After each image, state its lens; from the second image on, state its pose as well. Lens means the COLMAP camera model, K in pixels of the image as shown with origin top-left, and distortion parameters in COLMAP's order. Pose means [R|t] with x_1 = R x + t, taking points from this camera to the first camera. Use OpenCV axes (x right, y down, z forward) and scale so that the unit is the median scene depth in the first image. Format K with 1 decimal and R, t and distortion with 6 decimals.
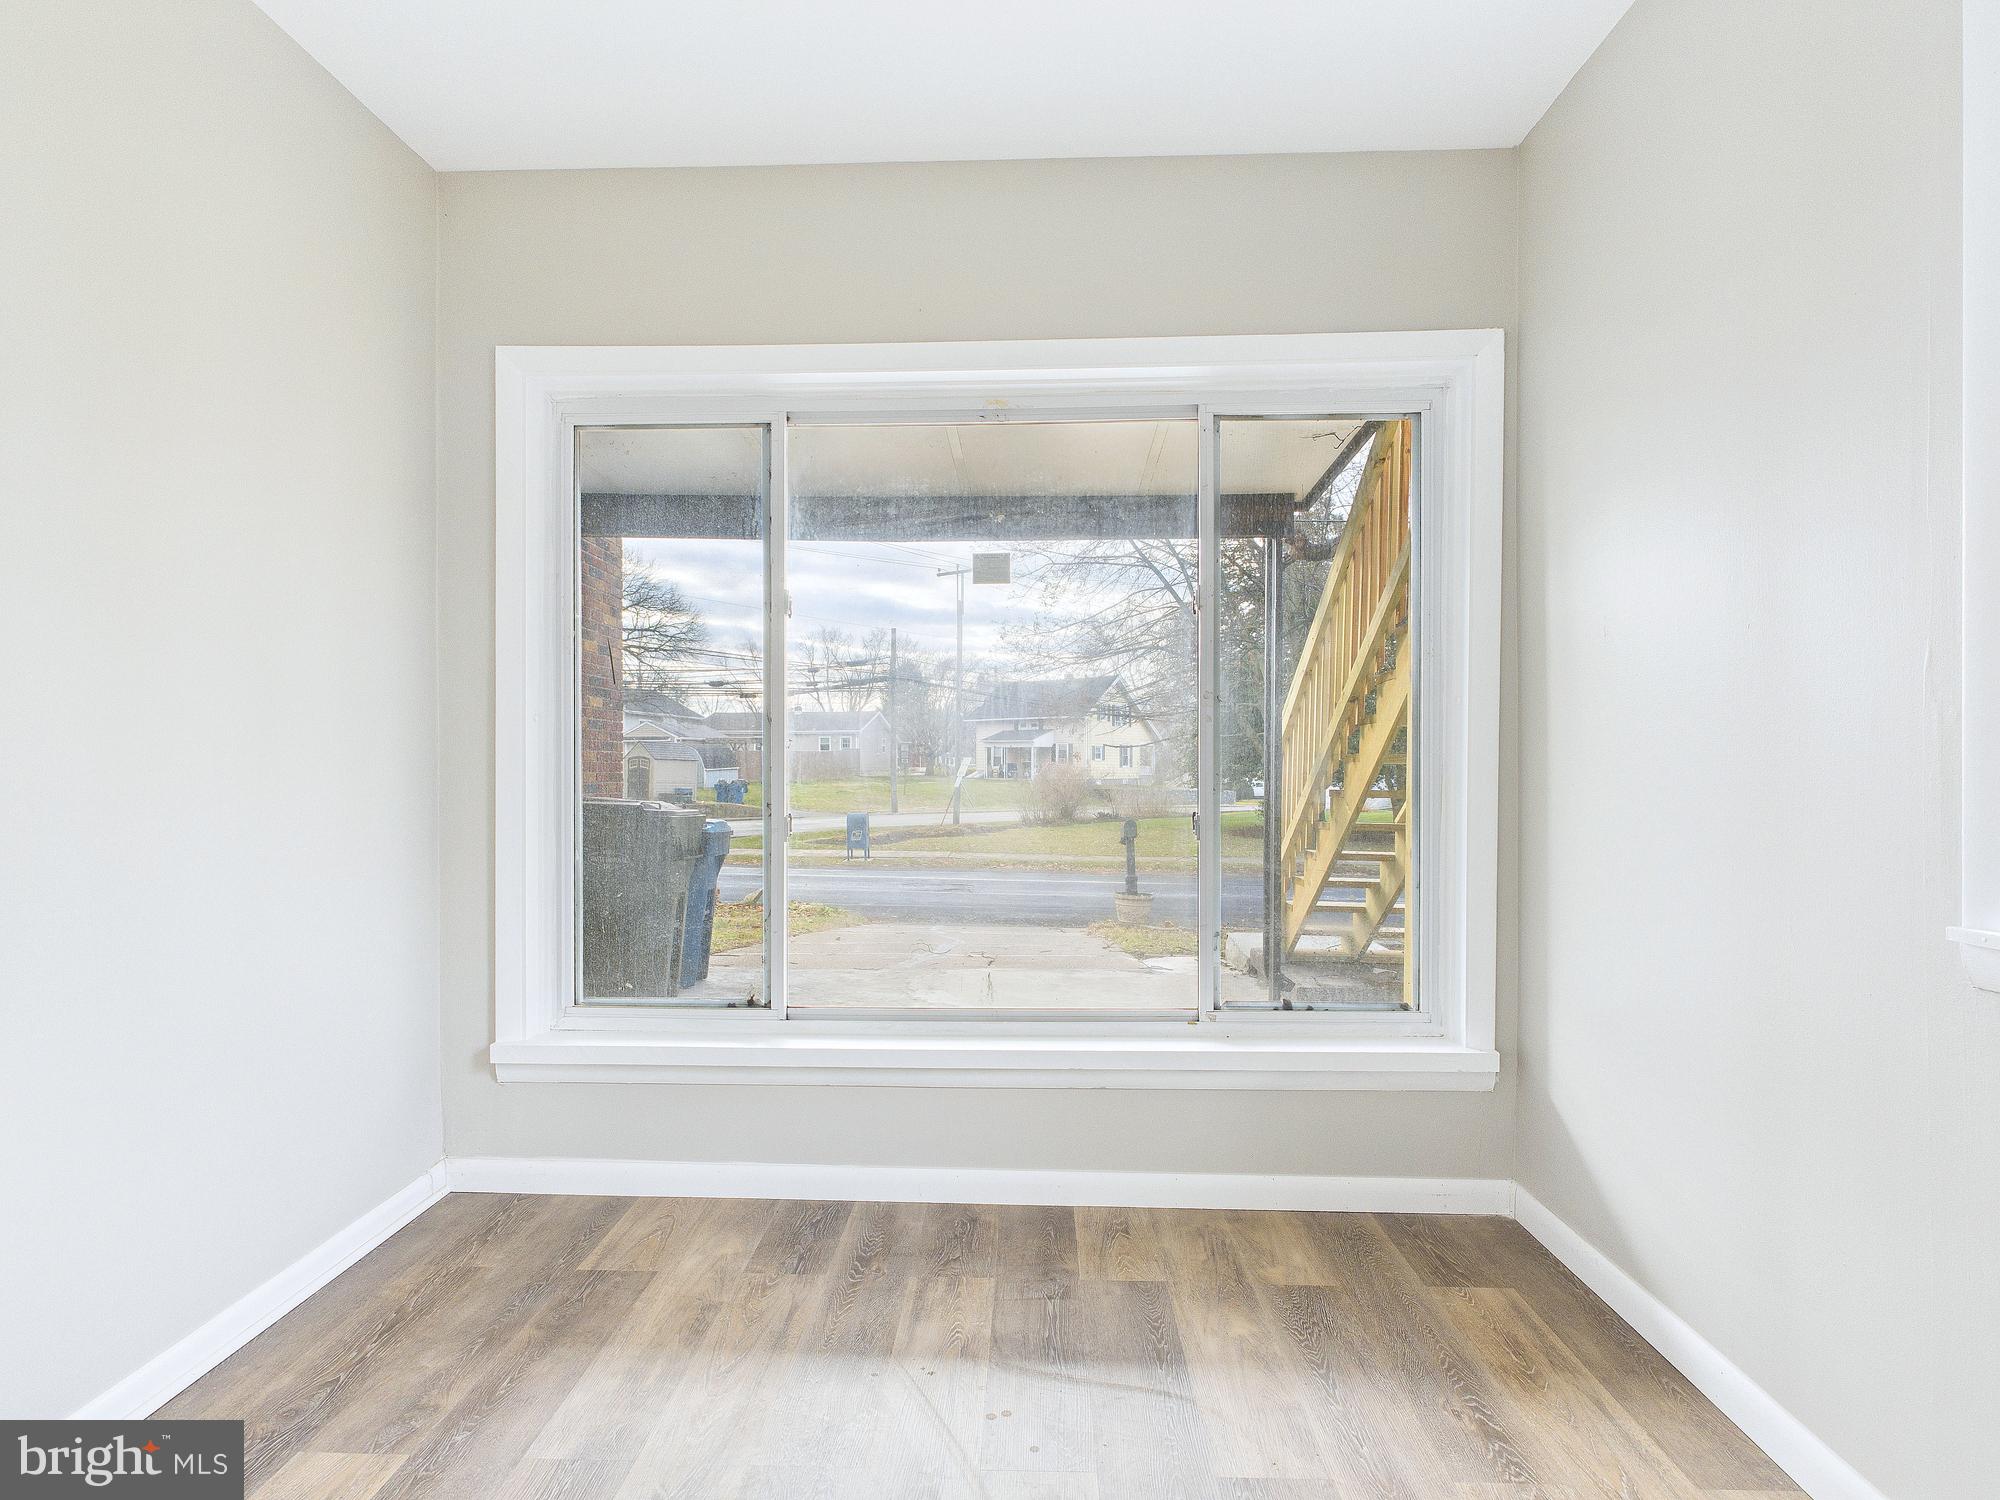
lens RADIAL K [[1043.9, 0, 990.0], [0, 1043.9, 776.9], [0, 0, 1]] dist [-0.003494, -0.000473]
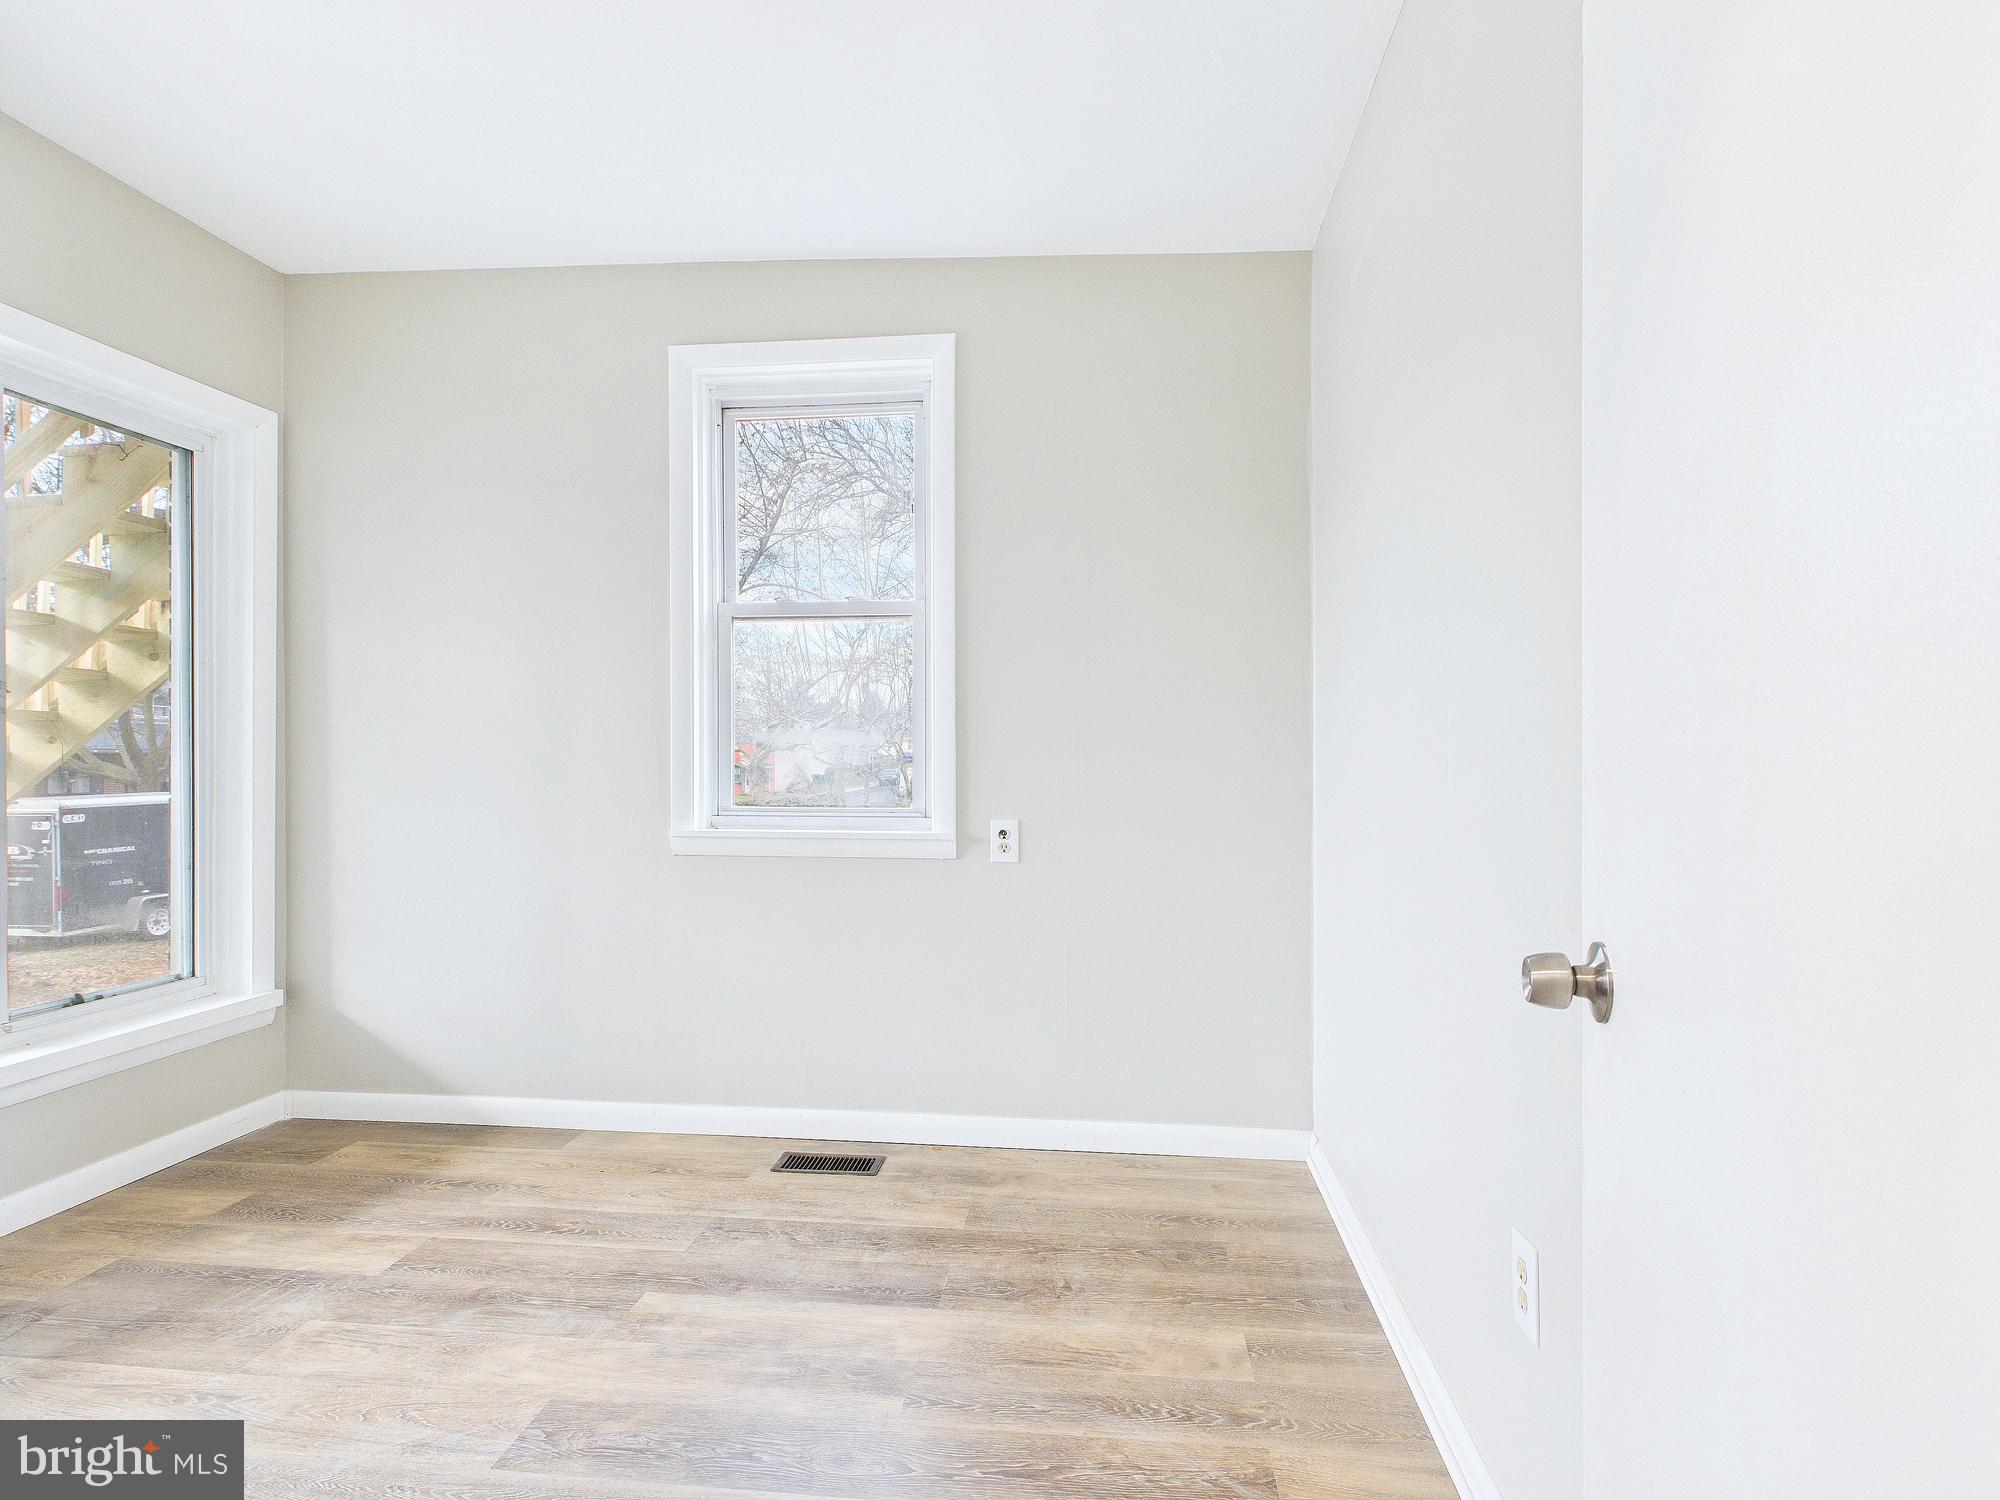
lens RADIAL K [[1043.9, 0, 997.5], [0, 1043.9, 756.7], [0, 0, 1]] dist [-0.003494, -0.000473]
pose [[0.073680, 0.007239, 0.997256, -0.725065], [0.009090, 0.999927, -0.007930, 0.001379], [-0.997241, 0.009649, 0.073608, 0.045823]]
